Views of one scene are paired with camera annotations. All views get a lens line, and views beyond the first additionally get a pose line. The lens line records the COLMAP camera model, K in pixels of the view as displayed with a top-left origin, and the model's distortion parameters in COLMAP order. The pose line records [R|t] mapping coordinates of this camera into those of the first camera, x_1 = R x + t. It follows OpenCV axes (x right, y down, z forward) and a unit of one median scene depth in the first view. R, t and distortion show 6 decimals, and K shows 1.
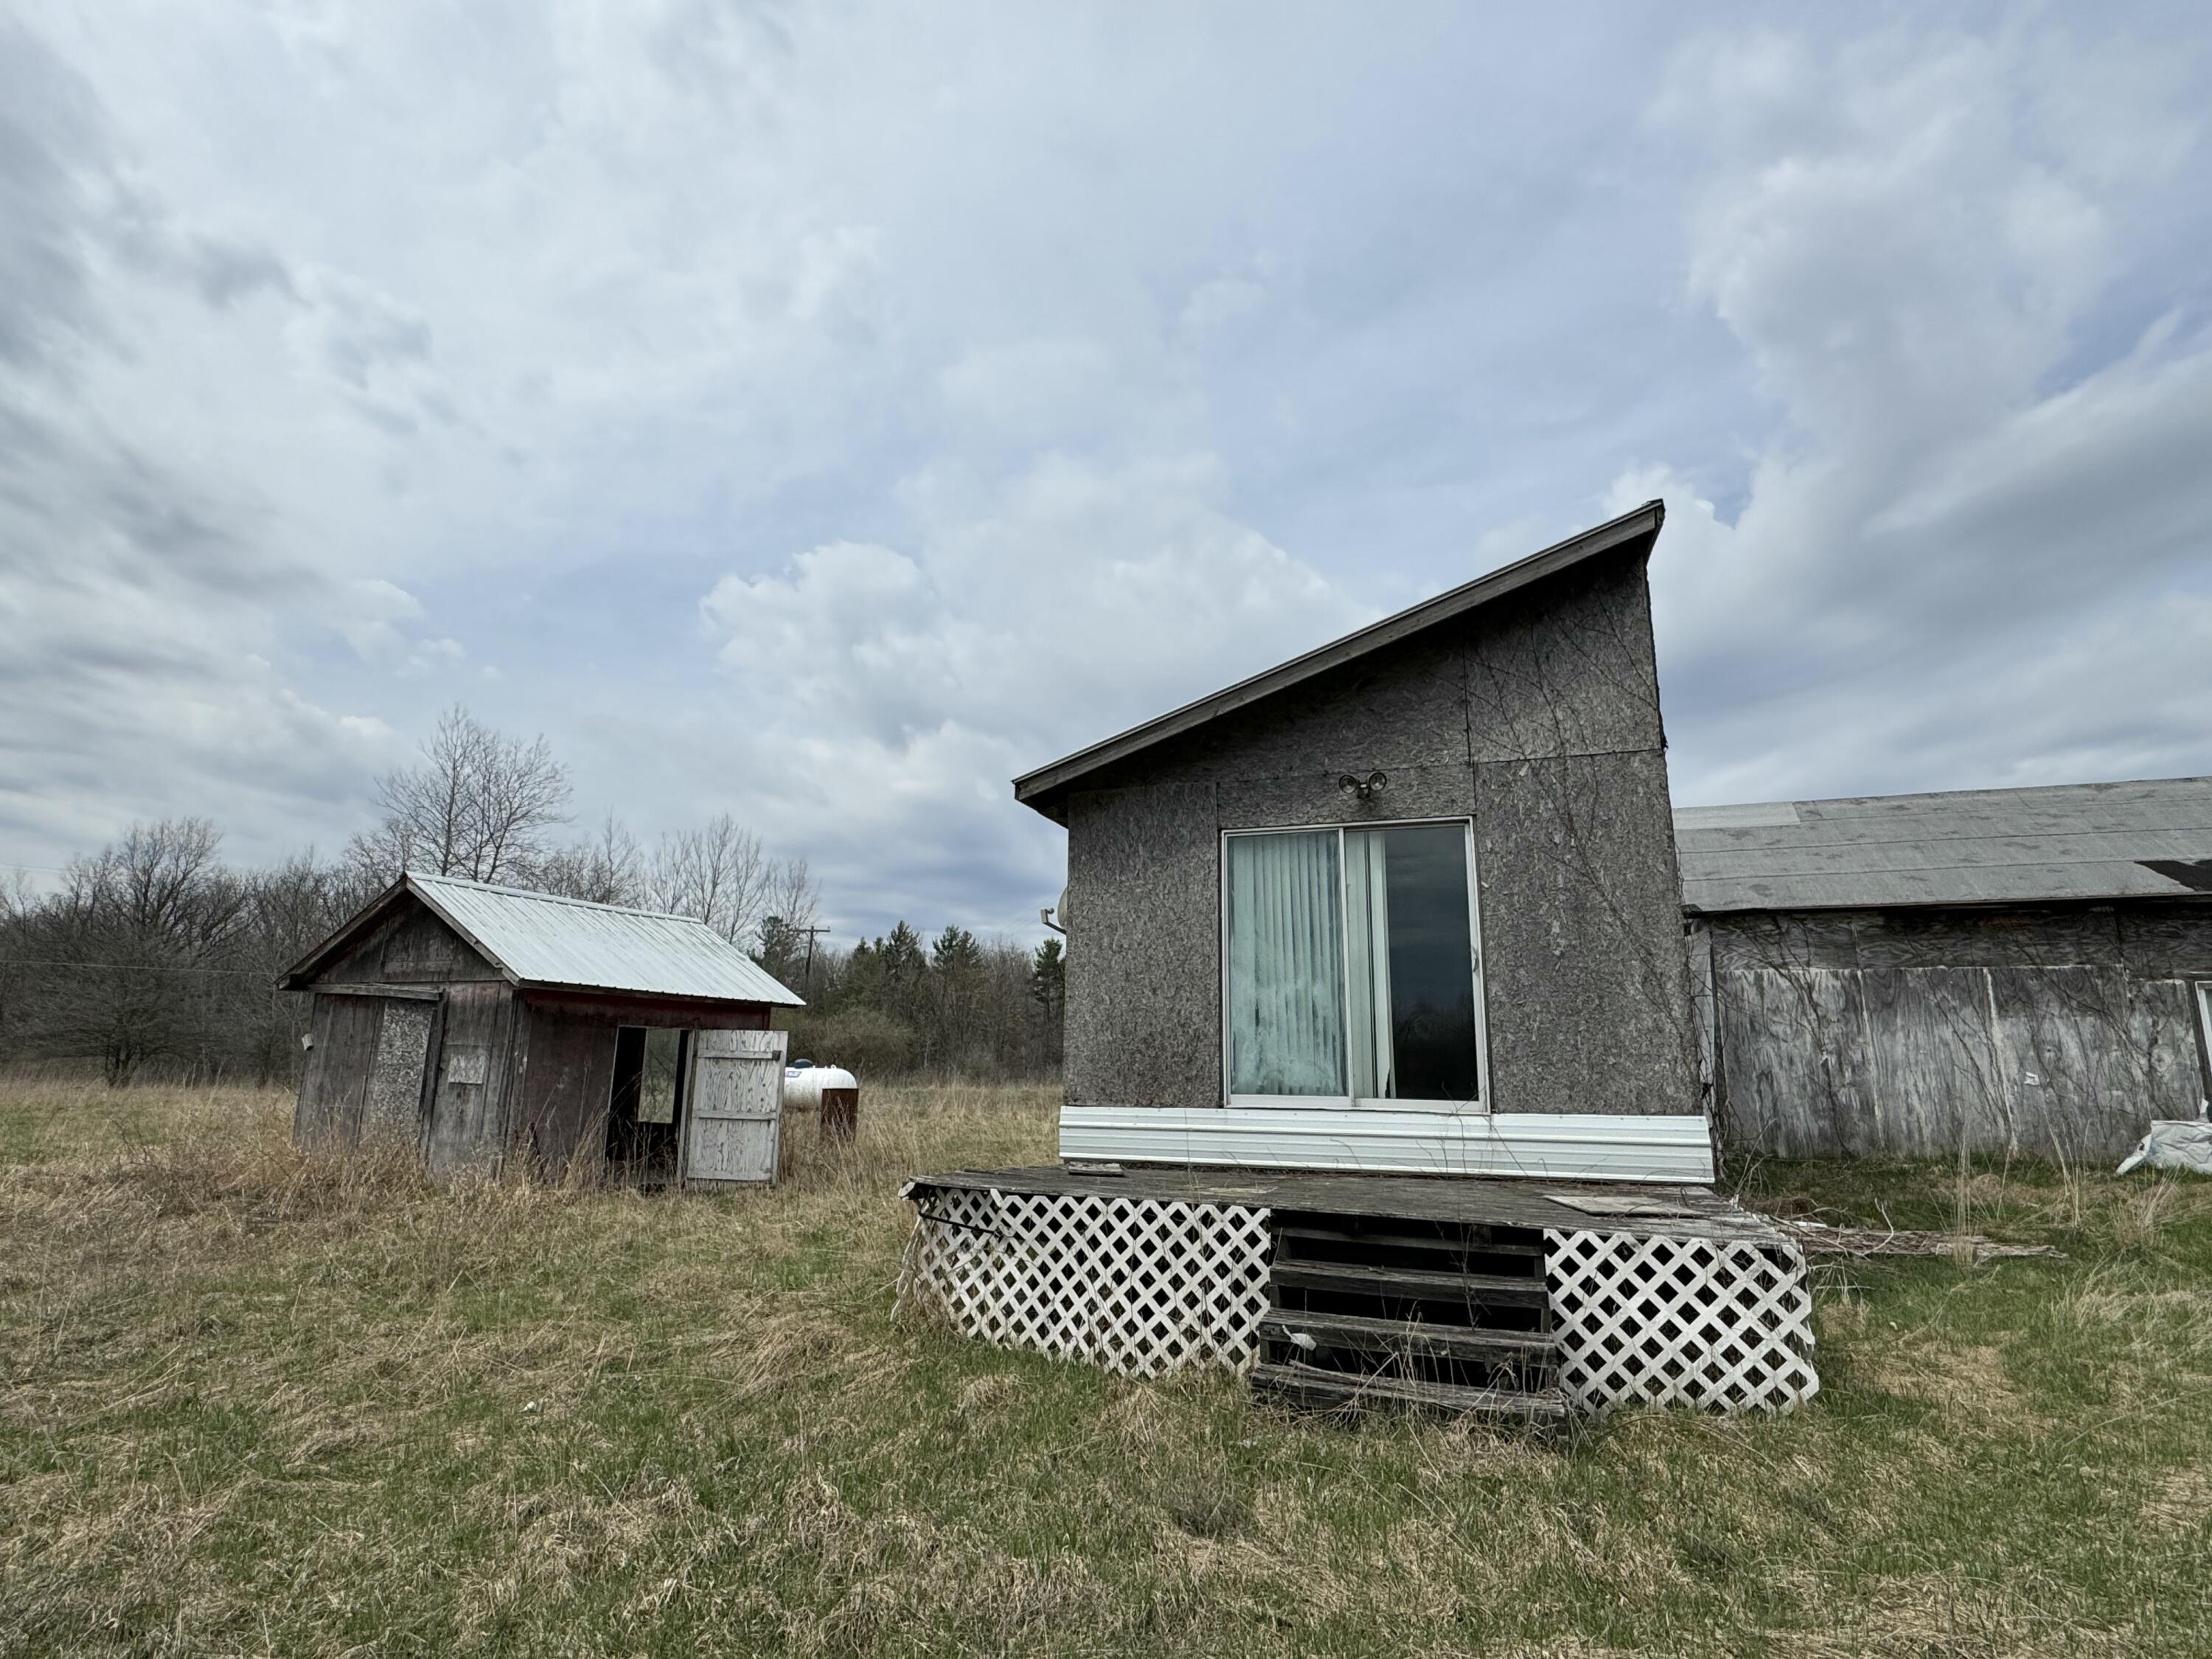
lens RADIAL K [[1080.1, 0, 1102.0], [0, 1080.1, 824.9], [0, 0, 1]] dist [-0.010582, 0.002567]
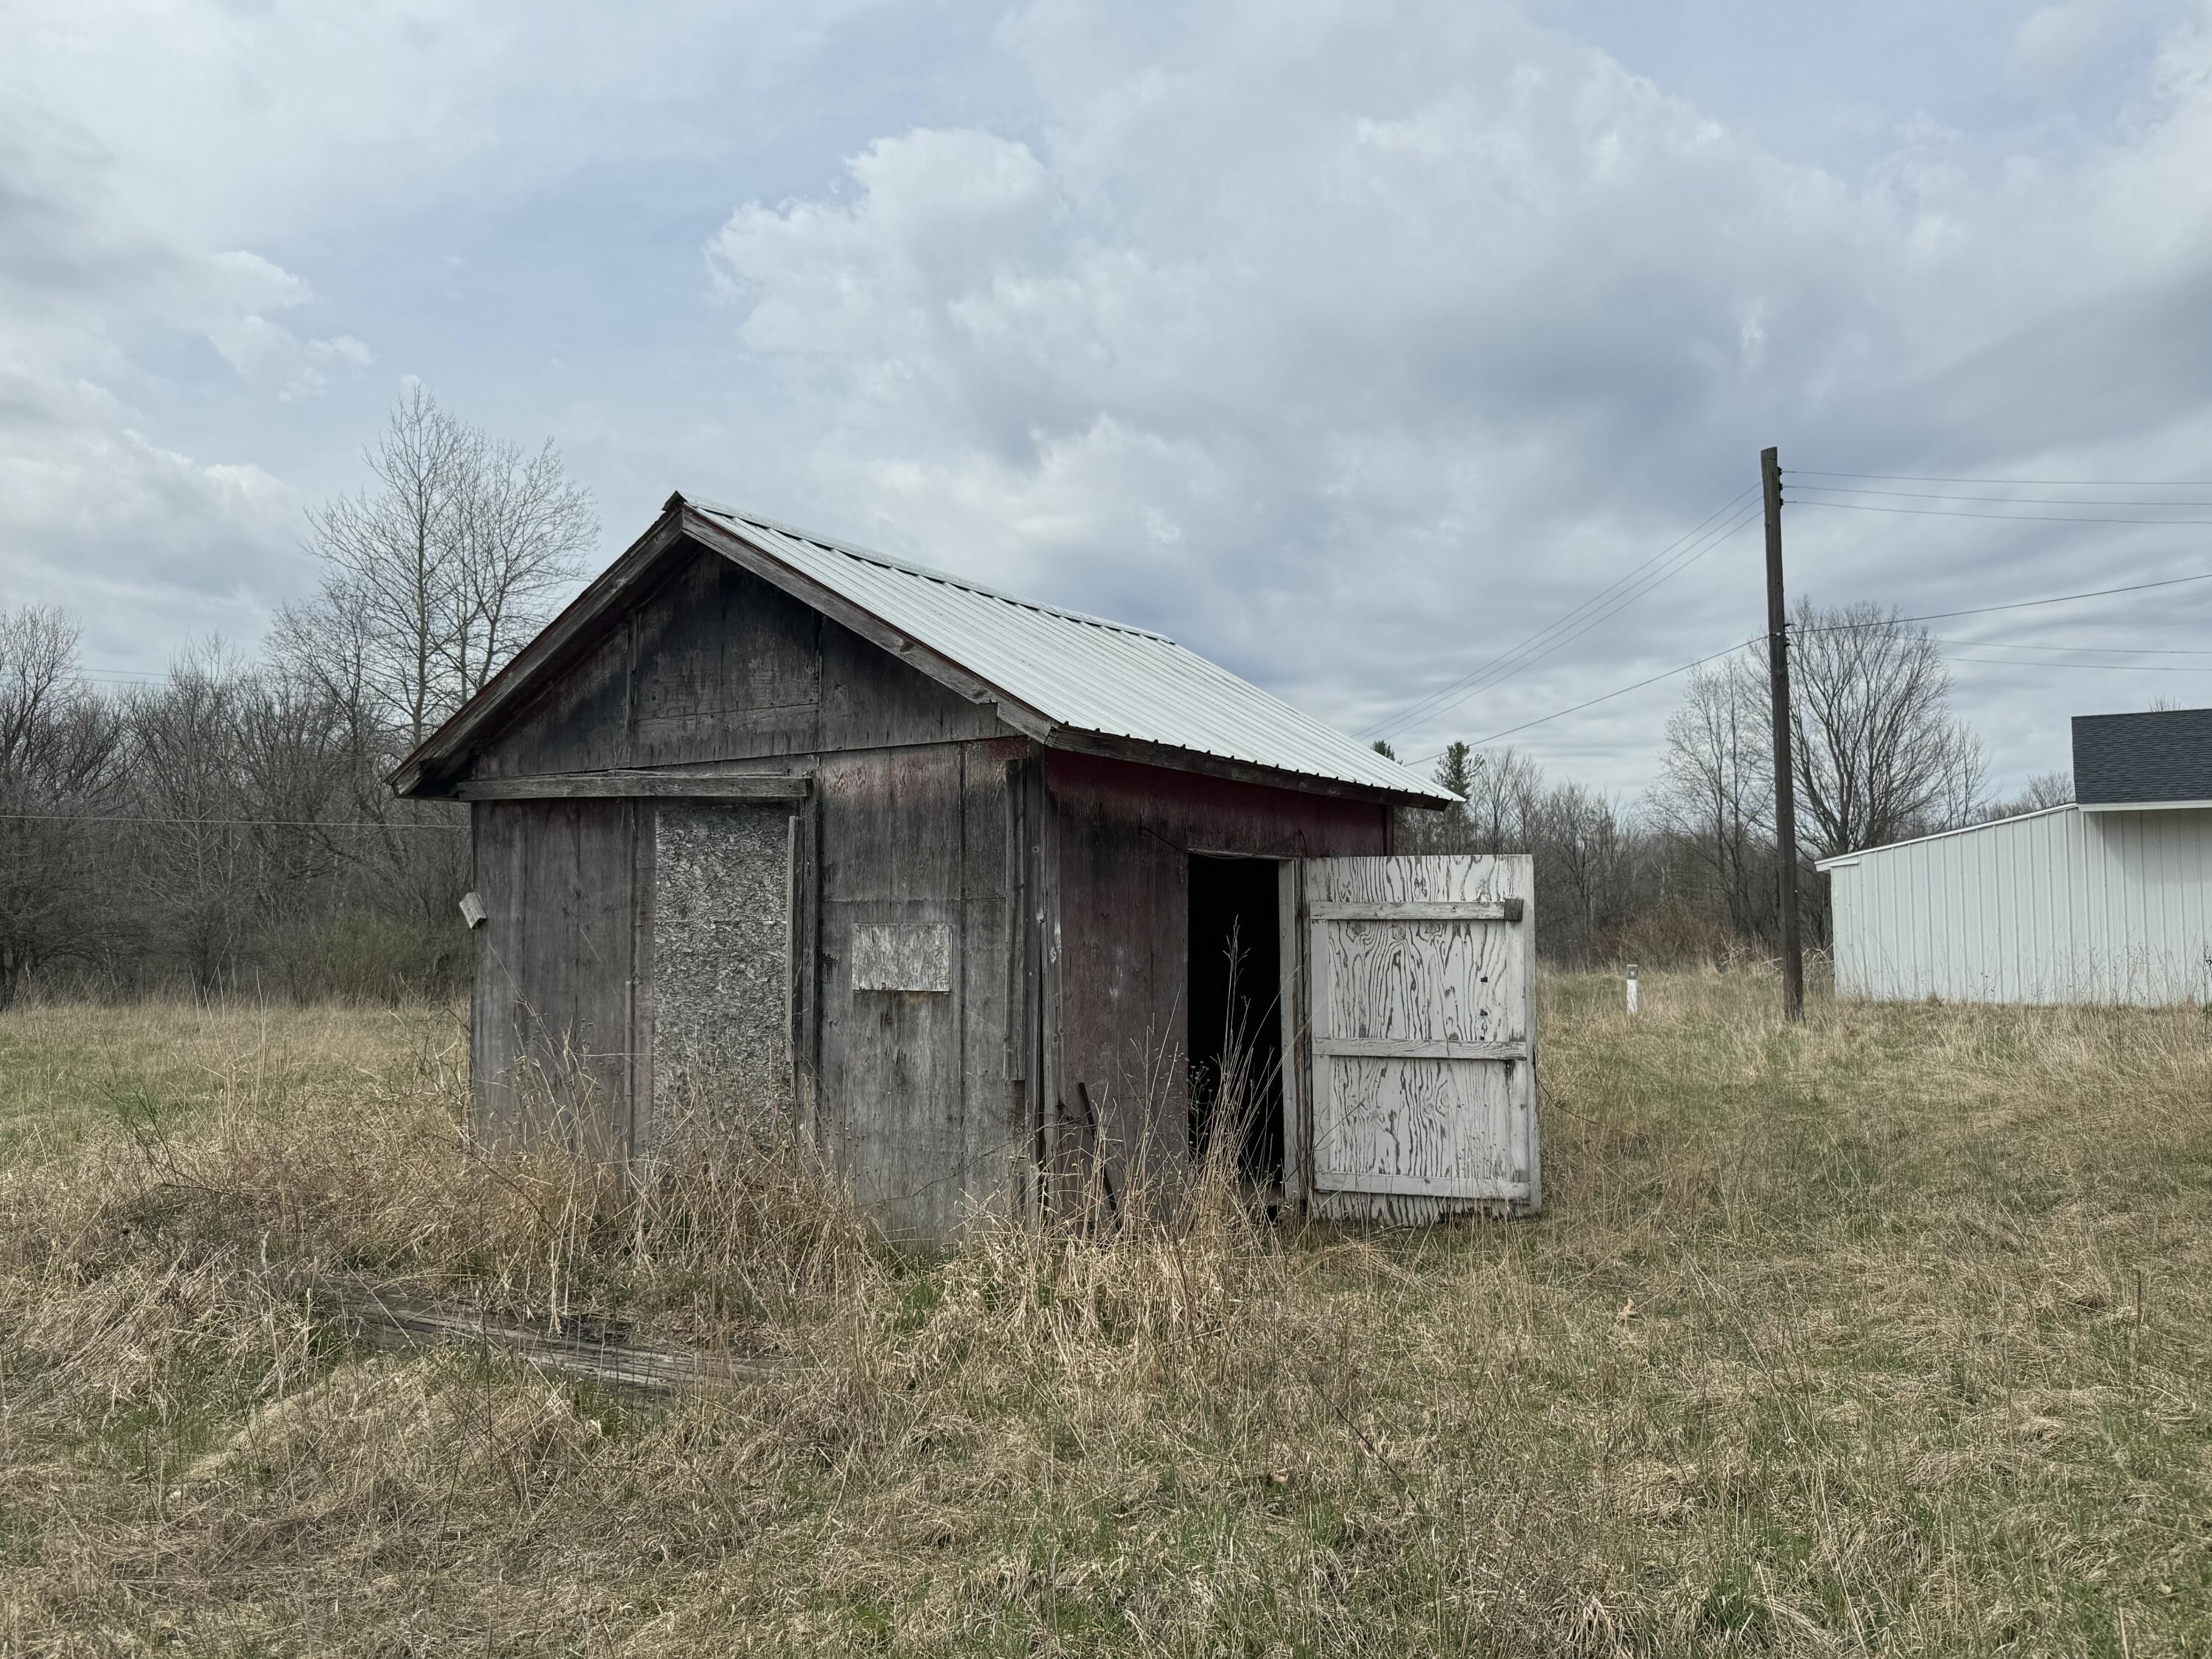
lens RADIAL K [[1613.9, 0, 1118.9], [0, 1613.9, 833.2], [0, 0, 1]] dist [0.025940, -0.042438]
pose [[0.993086, -0.031835, -0.112993, -0.376223], [0.048368, 0.987991, 0.146743, 0.080683], [0.106965, -0.151194, 0.982700, 0.354193]]
